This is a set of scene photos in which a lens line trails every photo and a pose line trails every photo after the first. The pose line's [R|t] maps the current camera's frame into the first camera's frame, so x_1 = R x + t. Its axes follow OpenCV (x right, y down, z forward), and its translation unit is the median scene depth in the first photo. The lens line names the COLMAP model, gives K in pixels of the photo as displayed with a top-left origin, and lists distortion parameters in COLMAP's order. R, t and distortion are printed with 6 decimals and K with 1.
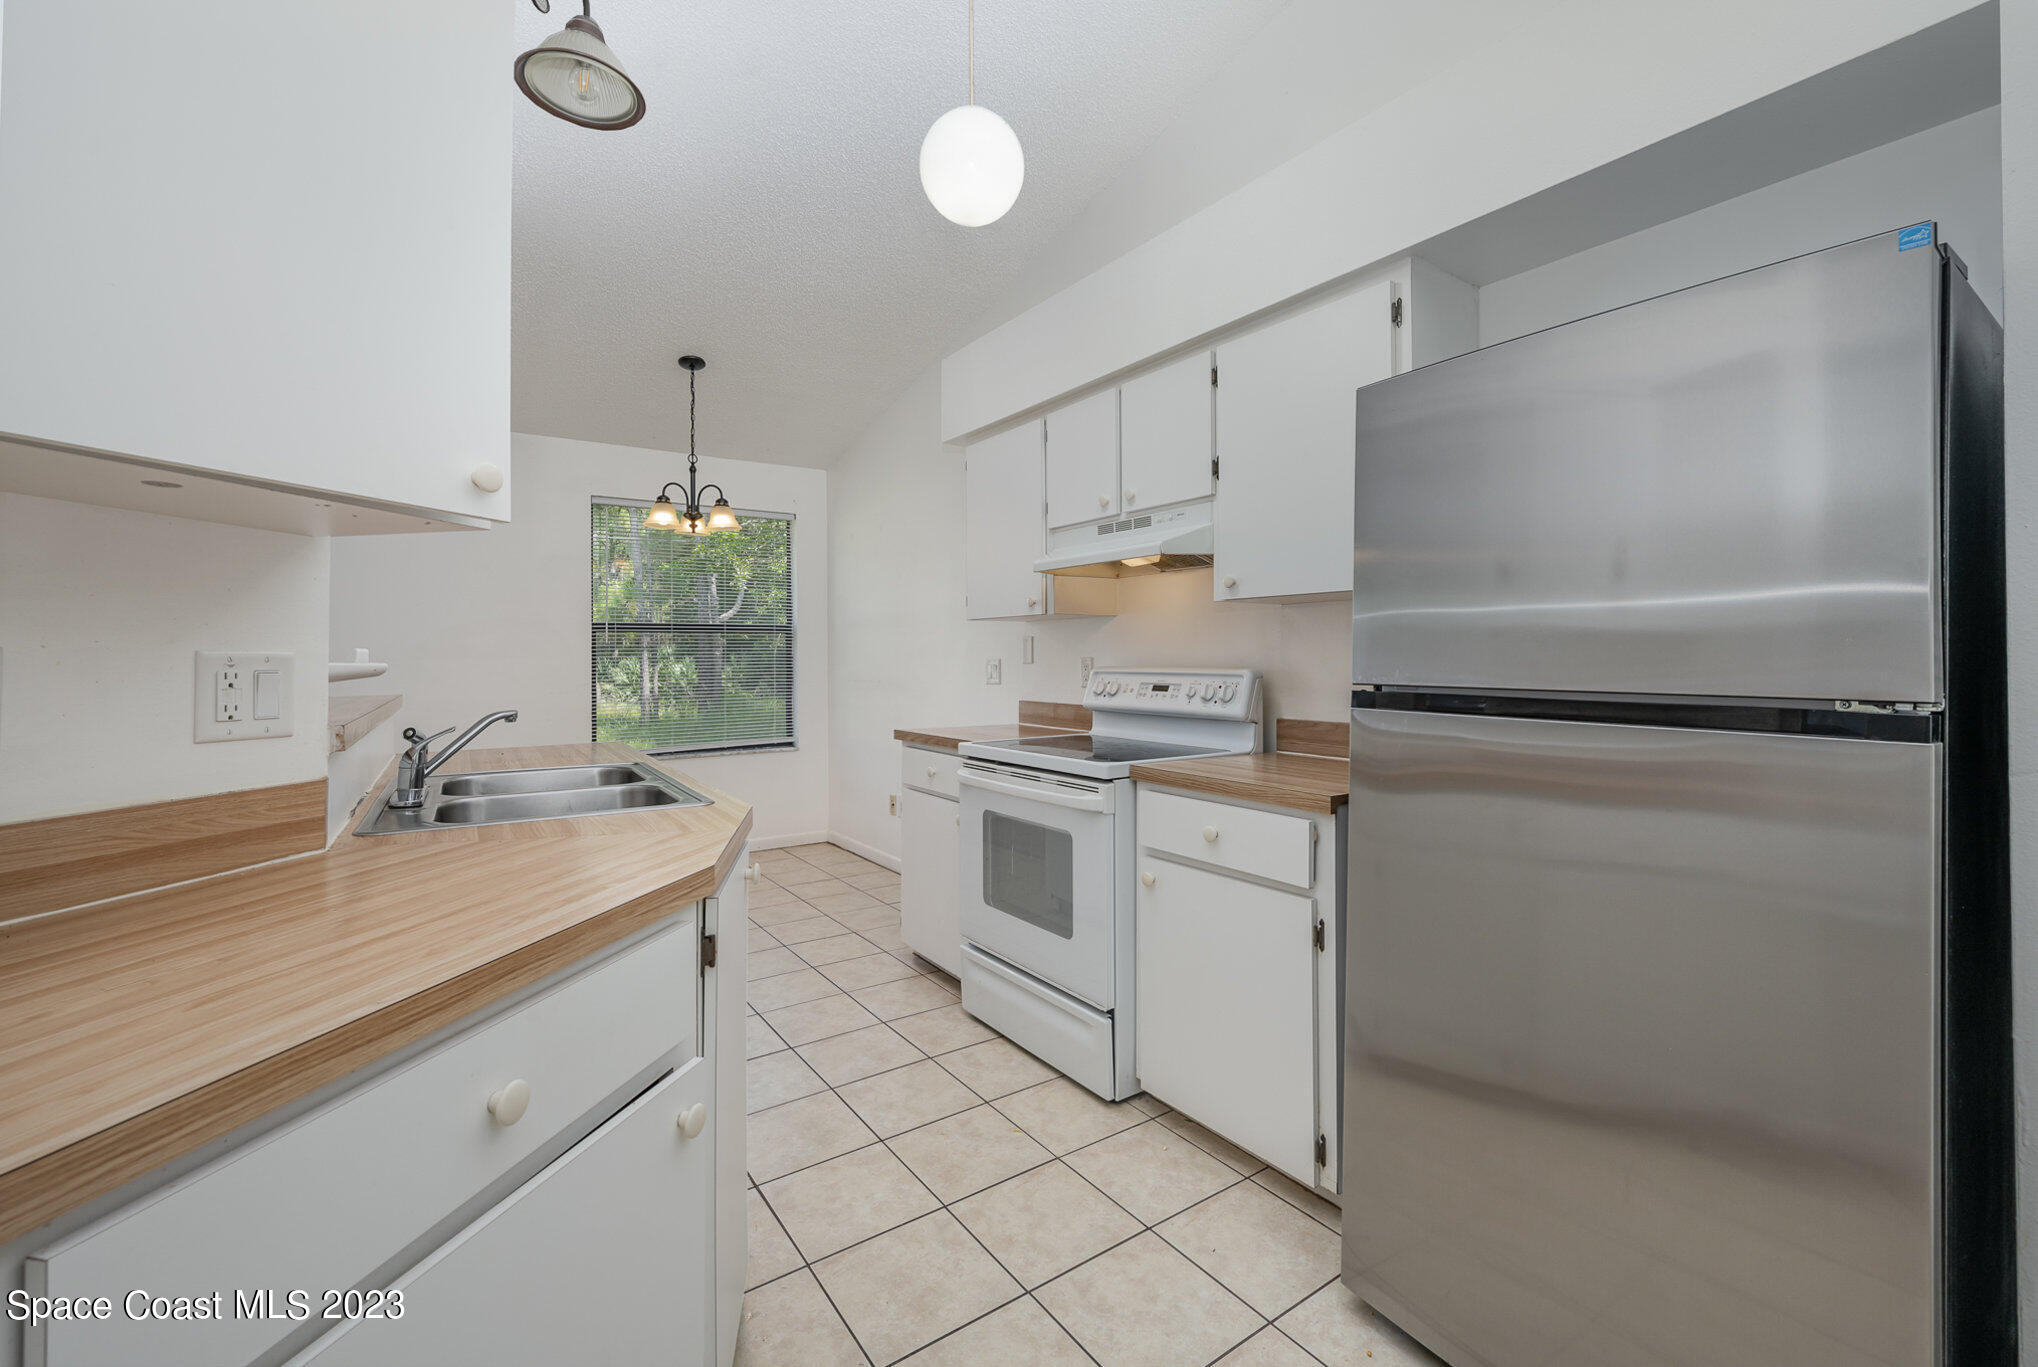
lens RADIAL K [[840.7, 0, 1022.3], [0, 840.7, 652.0], [0, 0, 1]] dist [0.000109, -0.000054]
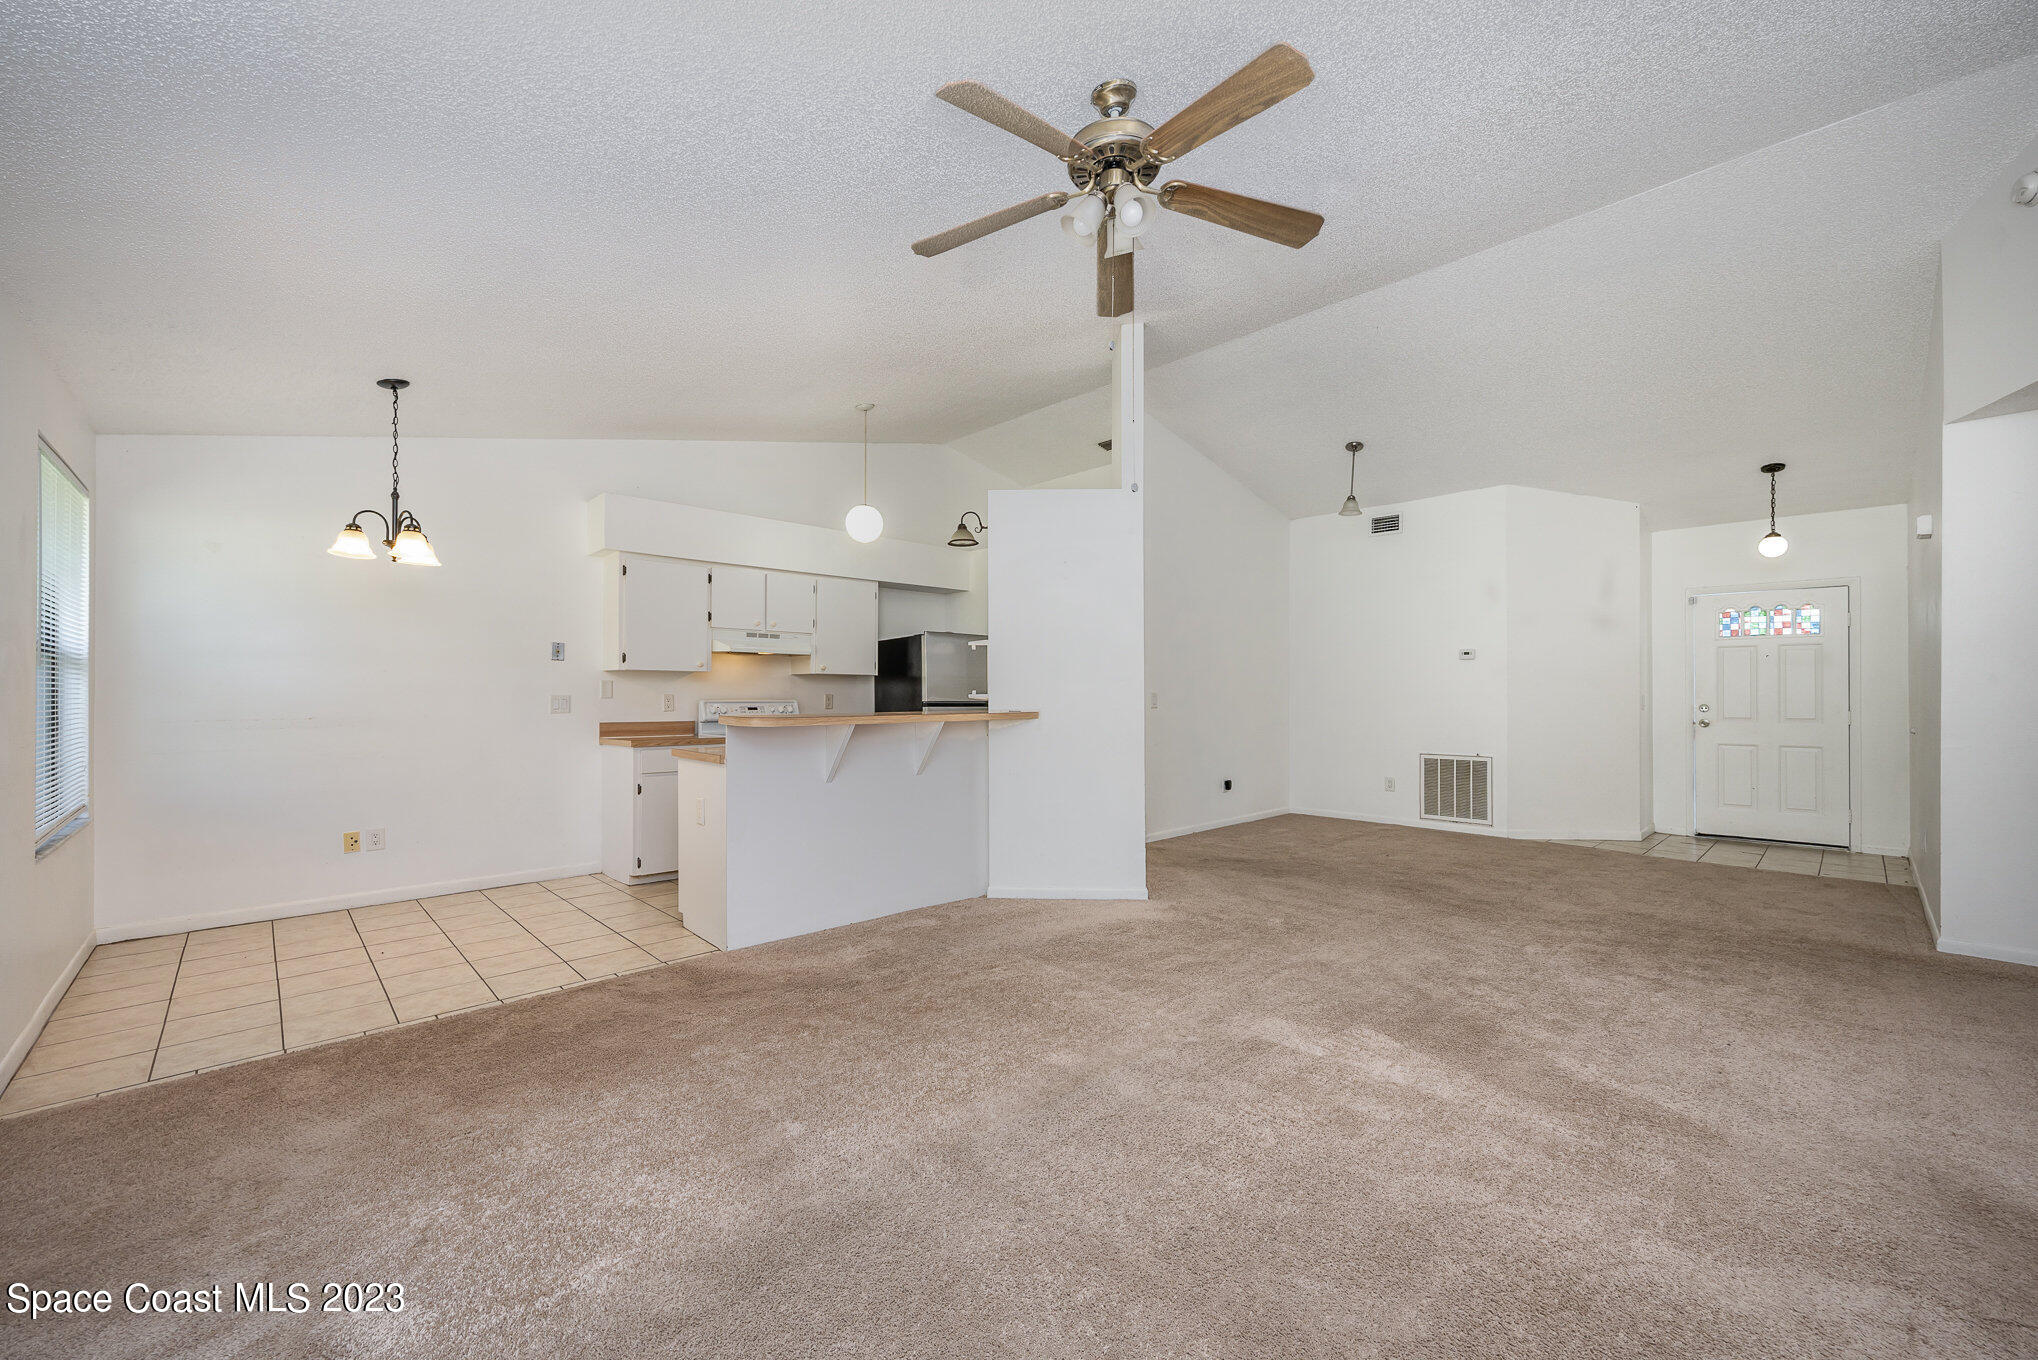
lens RADIAL K [[815.2, 0, 1030.3], [0, 815.2, 688.8], [0, 0, 1]] dist [0.002319, -0.000024]
pose [[-0.149842, 0.017435, 0.988556, -2.093110], [-0.002193, 0.999836, -0.017966, 0.028506], [-0.988707, -0.004860, -0.149780, 0.616539]]
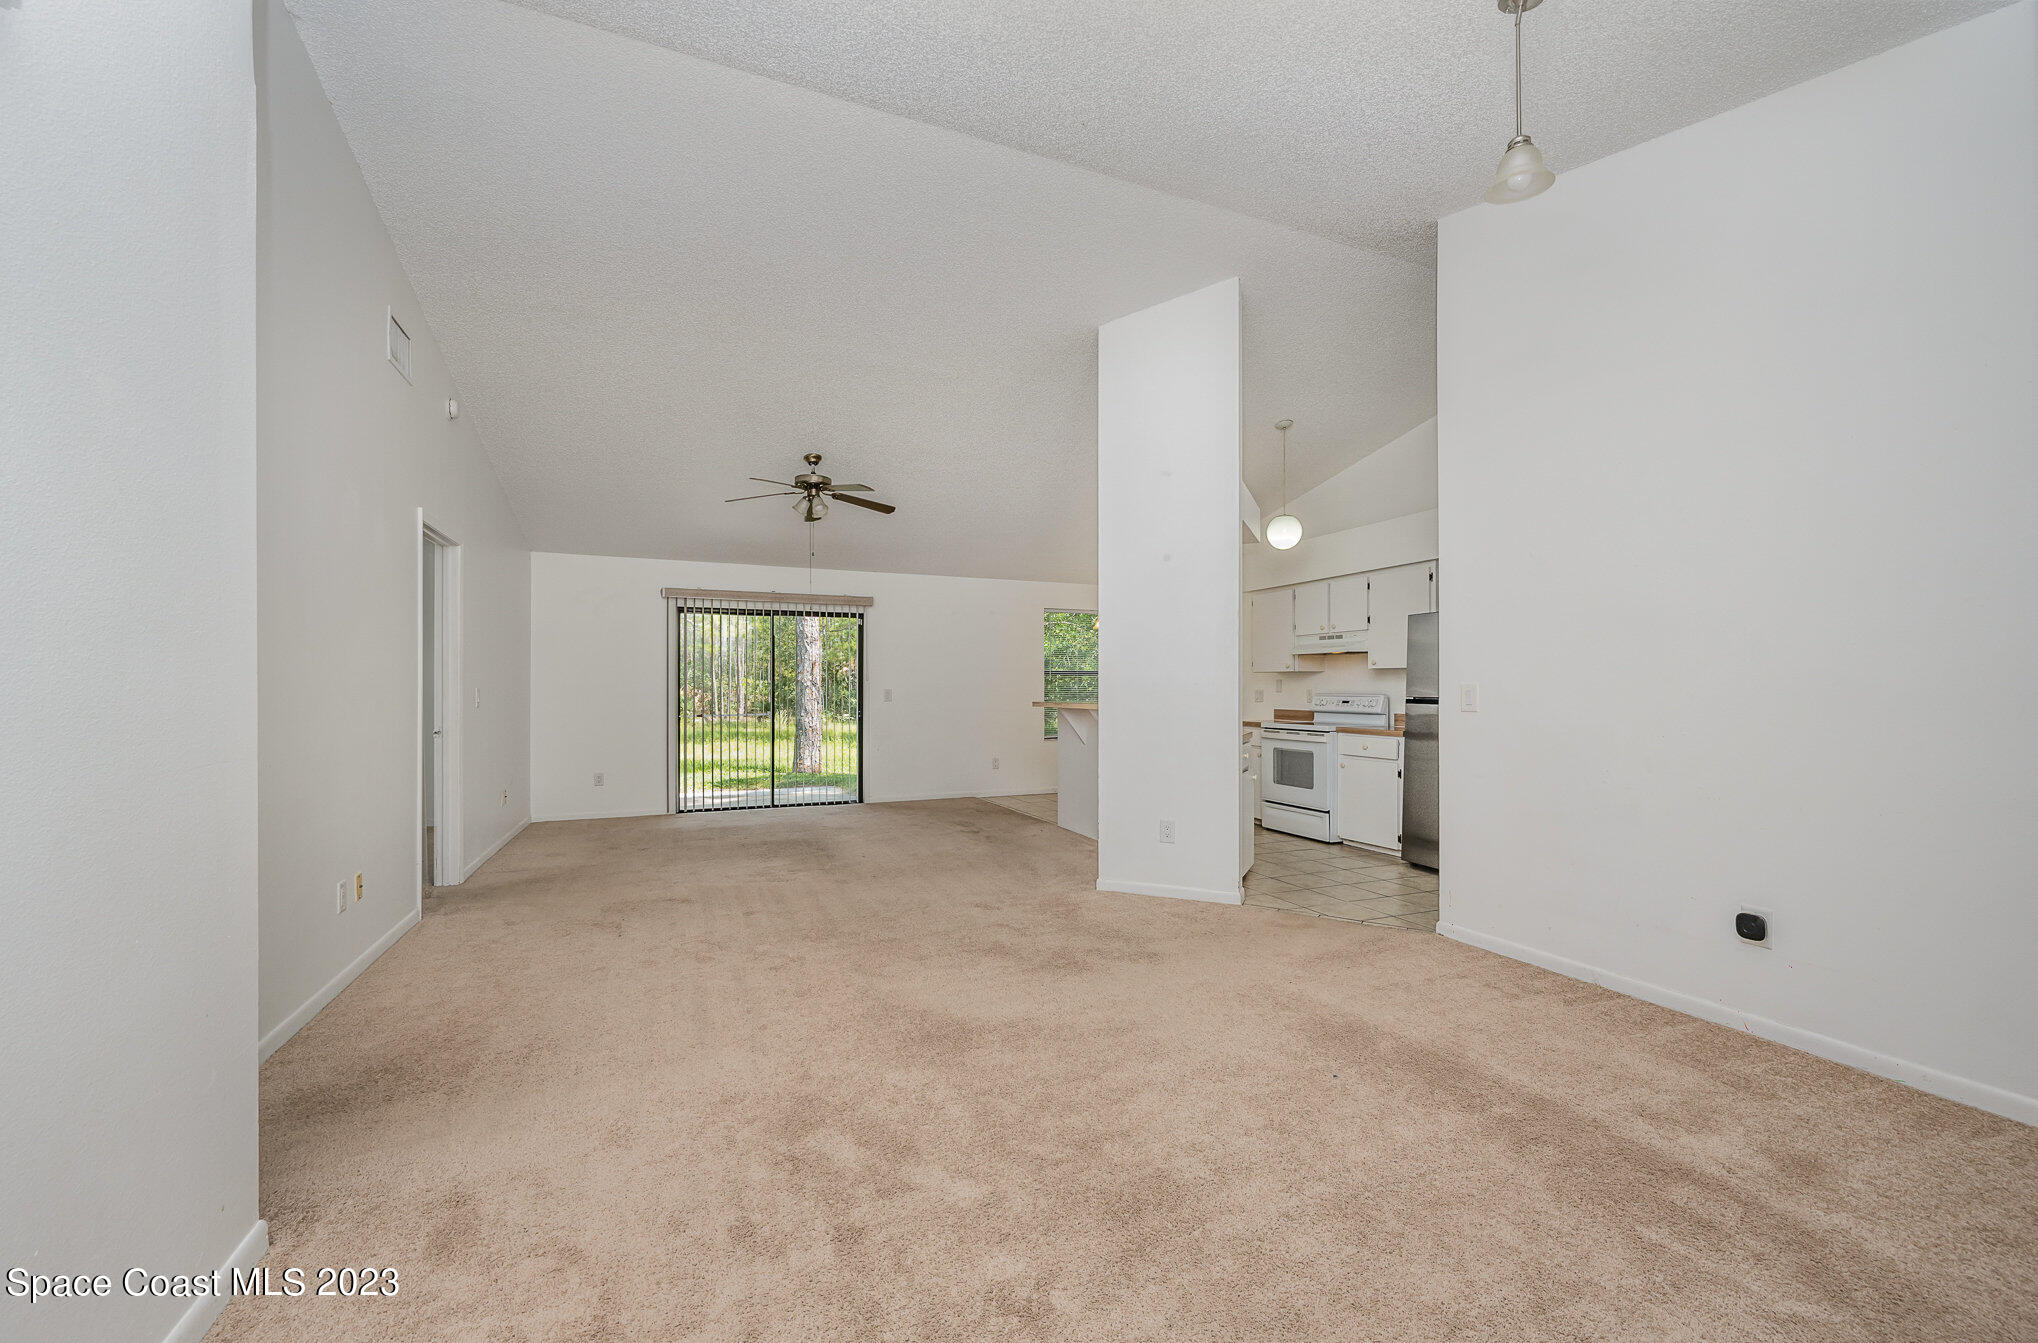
lens RADIAL K [[815.1, 0, 1009.4], [0, 815.1, 680.4], [0, 0, 1]] dist [-0.000641, 0.000052]
pose [[0.976847, 0.005054, -0.213877, -0.294643], [-0.006134, 0.999972, -0.004388, -0.003866], [0.213849, 0.005598, 0.976851, -1.580179]]
